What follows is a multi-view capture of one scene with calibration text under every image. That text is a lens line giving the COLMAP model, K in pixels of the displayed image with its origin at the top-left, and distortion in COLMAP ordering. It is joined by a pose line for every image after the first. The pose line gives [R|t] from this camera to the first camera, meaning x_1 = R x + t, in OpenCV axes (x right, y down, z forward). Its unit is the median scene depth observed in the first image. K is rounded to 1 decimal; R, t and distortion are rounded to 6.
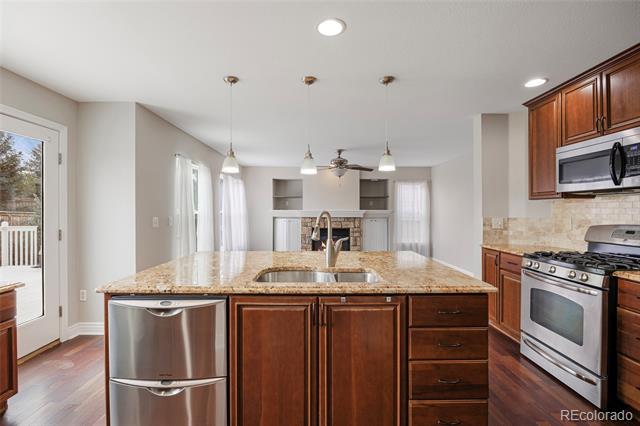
lens RADIAL K [[299.2, 0, 316.9], [0, 299.2, 214.8], [0, 0, 1]] dist [-0.001732, -0.000494]
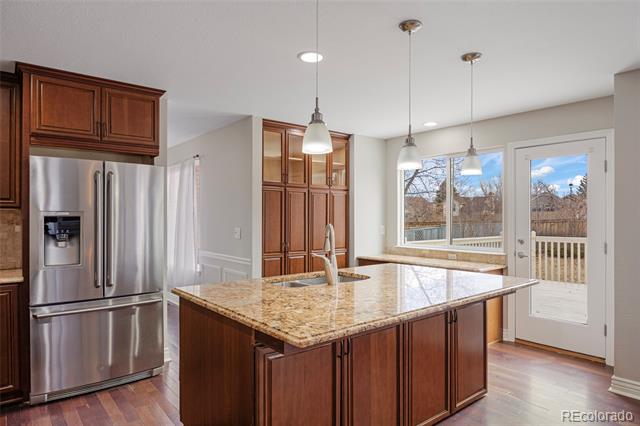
lens RADIAL K [[407.3, 0, 320.0], [0, 407.3, 213.0], [0, 0, 1]] dist [0.077188, -0.087607]
pose [[-0.782157, -0.006724, -0.623045, 0.243699], [-0.007773, 0.999969, -0.001034, -0.013214], [0.623033, 0.004035, -0.782185, 0.557320]]
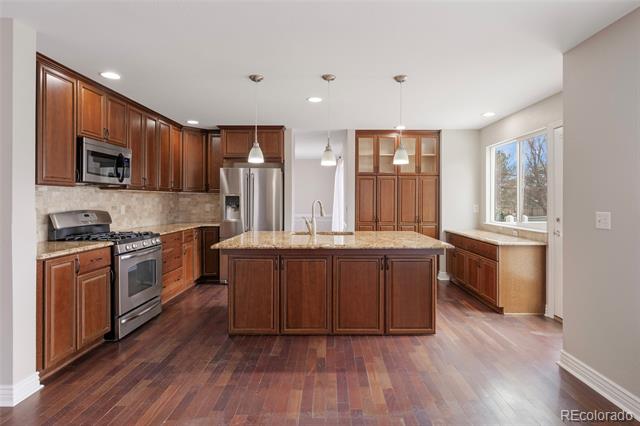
lens RADIAL K [[339.8, 0, 323.7], [0, 339.8, 205.6], [0, 0, 1]] dist [-0.001851, 0.000409]
pose [[-0.999872, -0.003641, 0.015562, -0.010770], [-0.003203, 0.999600, 0.028102, -0.009307], [-0.015658, 0.028049, -0.999484, 0.770955]]
